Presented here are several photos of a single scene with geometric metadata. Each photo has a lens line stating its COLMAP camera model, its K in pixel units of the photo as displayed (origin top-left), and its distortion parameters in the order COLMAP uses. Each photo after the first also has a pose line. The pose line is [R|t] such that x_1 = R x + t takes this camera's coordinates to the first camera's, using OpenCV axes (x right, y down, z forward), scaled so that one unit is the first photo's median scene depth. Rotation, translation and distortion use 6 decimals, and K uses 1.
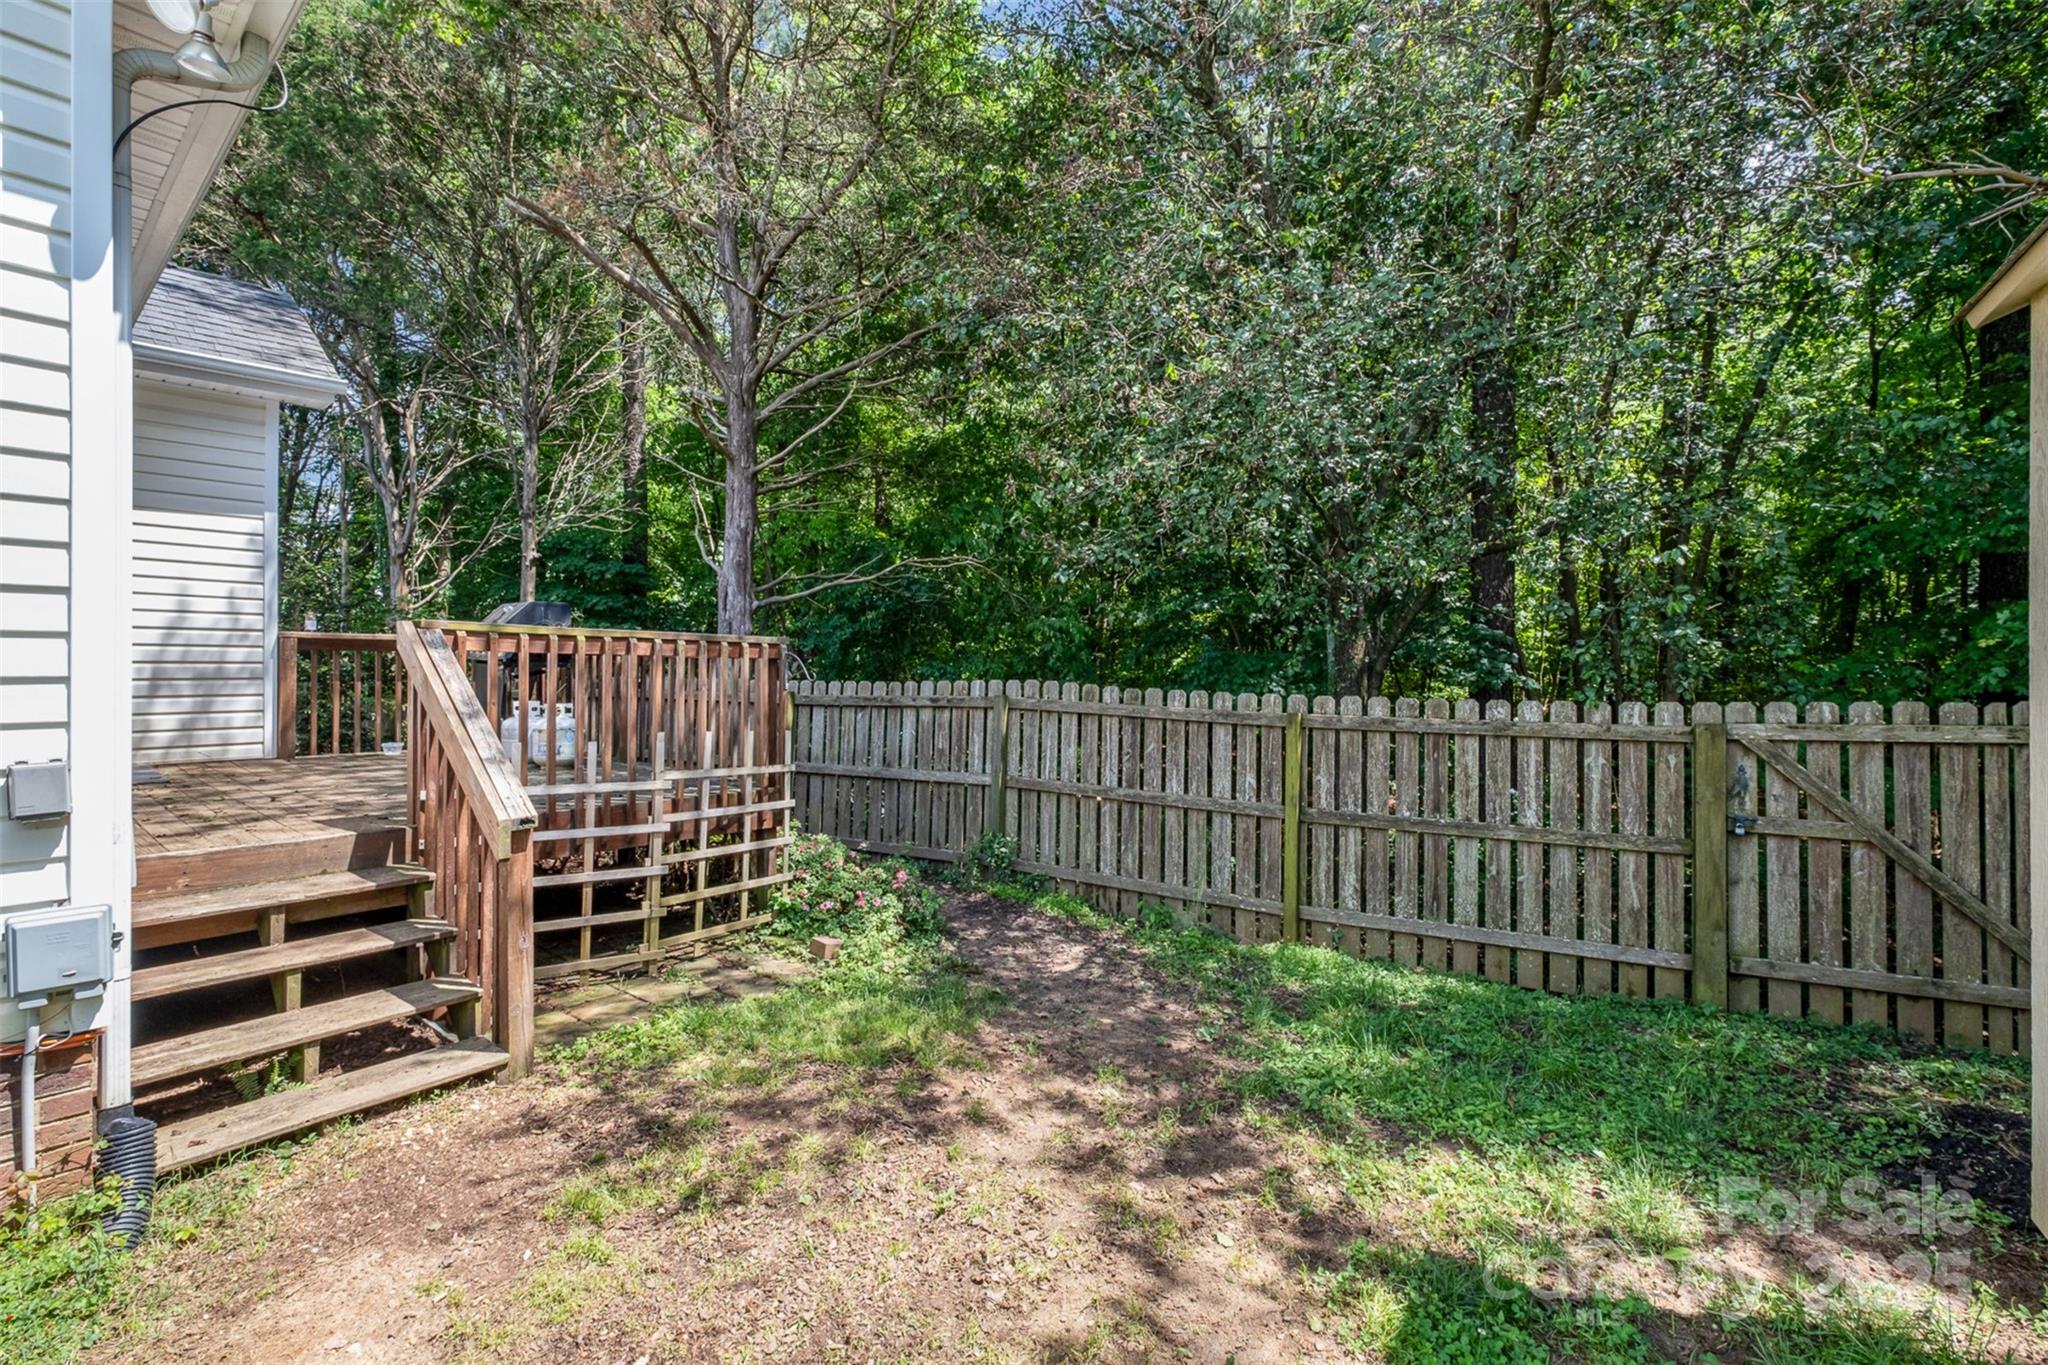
lens RADIAL K [[879.3, 0, 1029.9], [0, 879.3, 650.6], [0, 0, 1]] dist [0.000476, 0.000052]
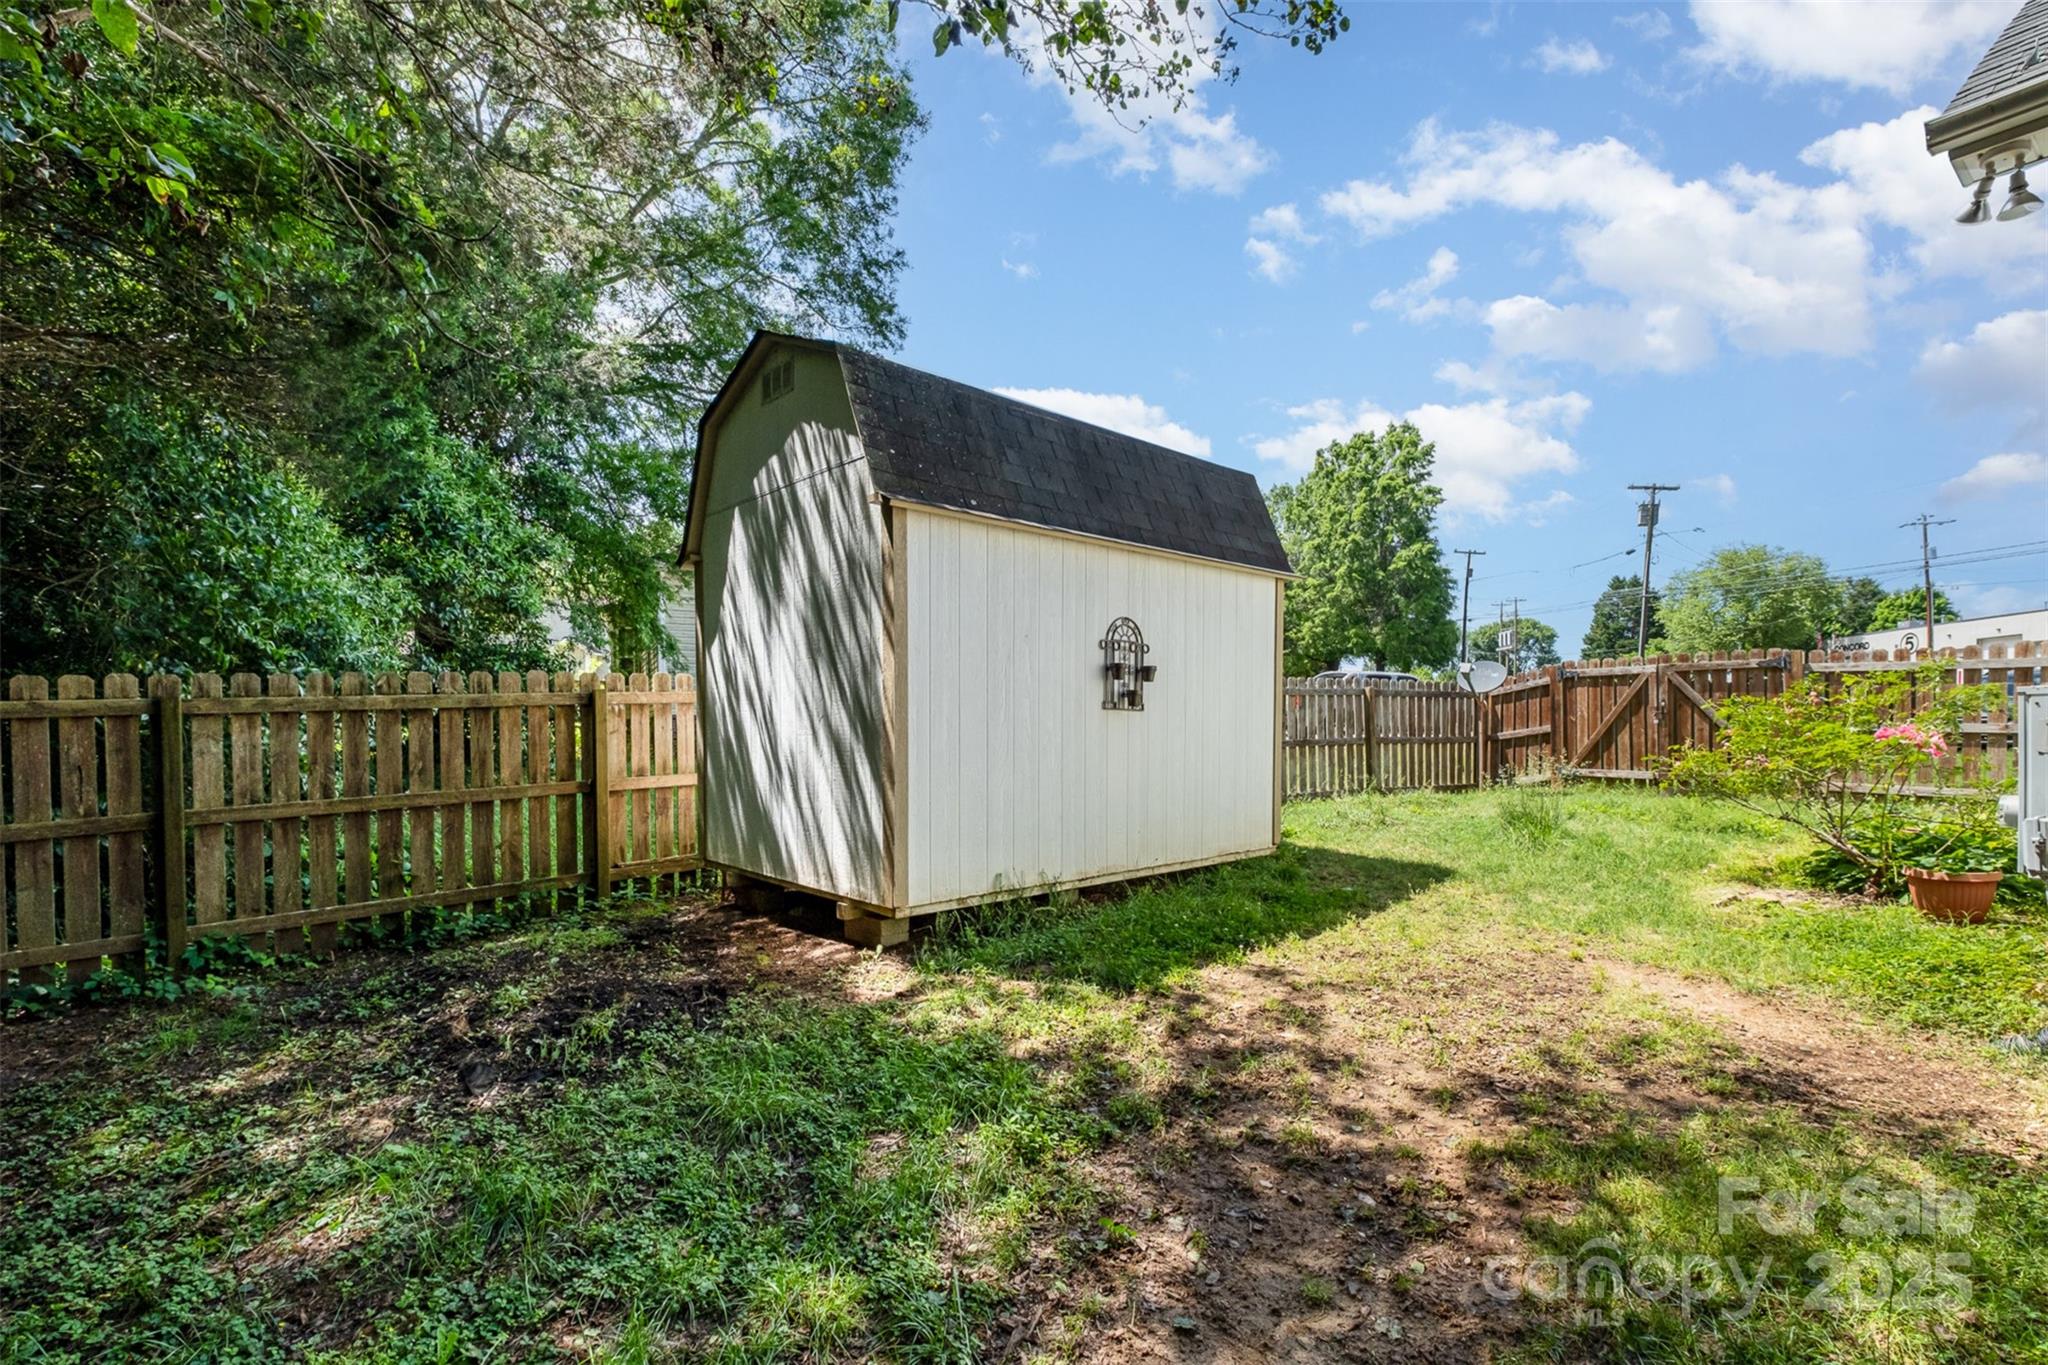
lens RADIAL K [[927.3, 0, 1016.7], [0, 927.3, 740.6], [0, 0, 1]] dist [-0.047006, 0.000007]
pose [[-0.964998, -0.019505, 0.261531, 0.143914], [-0.018858, 0.999810, 0.004983, 0.139366], [-0.261578, -0.000123, -0.965182, 2.105912]]
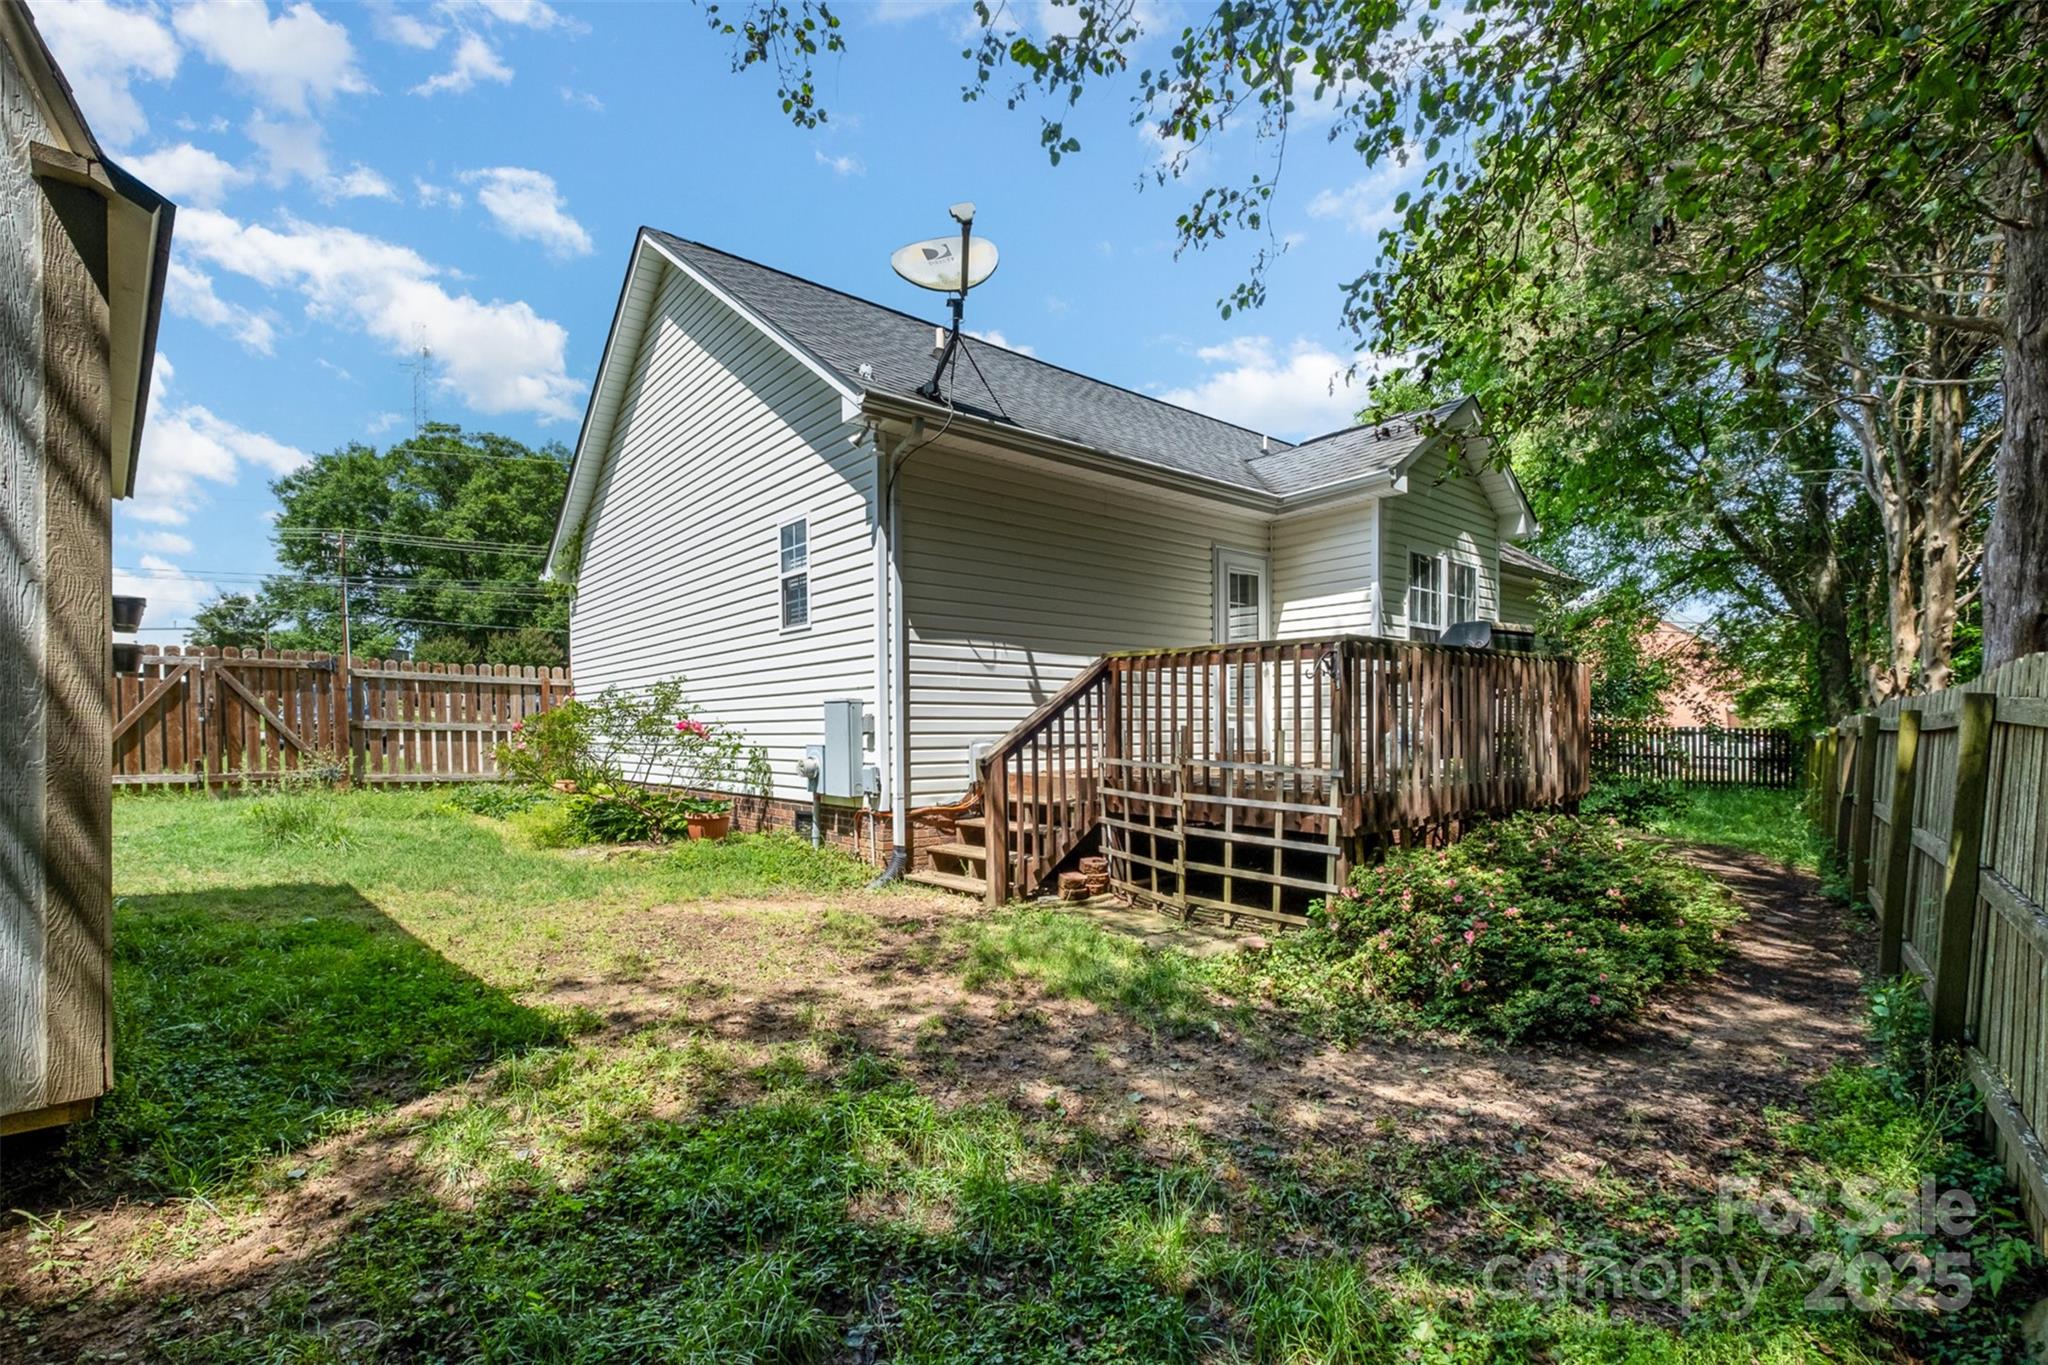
lens RADIAL K [[927.3, 0, 1016.7], [0, 927.3, 740.6], [0, 0, 1]] dist [-0.047006, 0.000007]
pose [[-0.198578, -0.004590, -0.980074, 1.297883], [0.012449, 0.999897, -0.007205, 0.174960], [0.980006, -0.013632, -0.198500, 1.485295]]
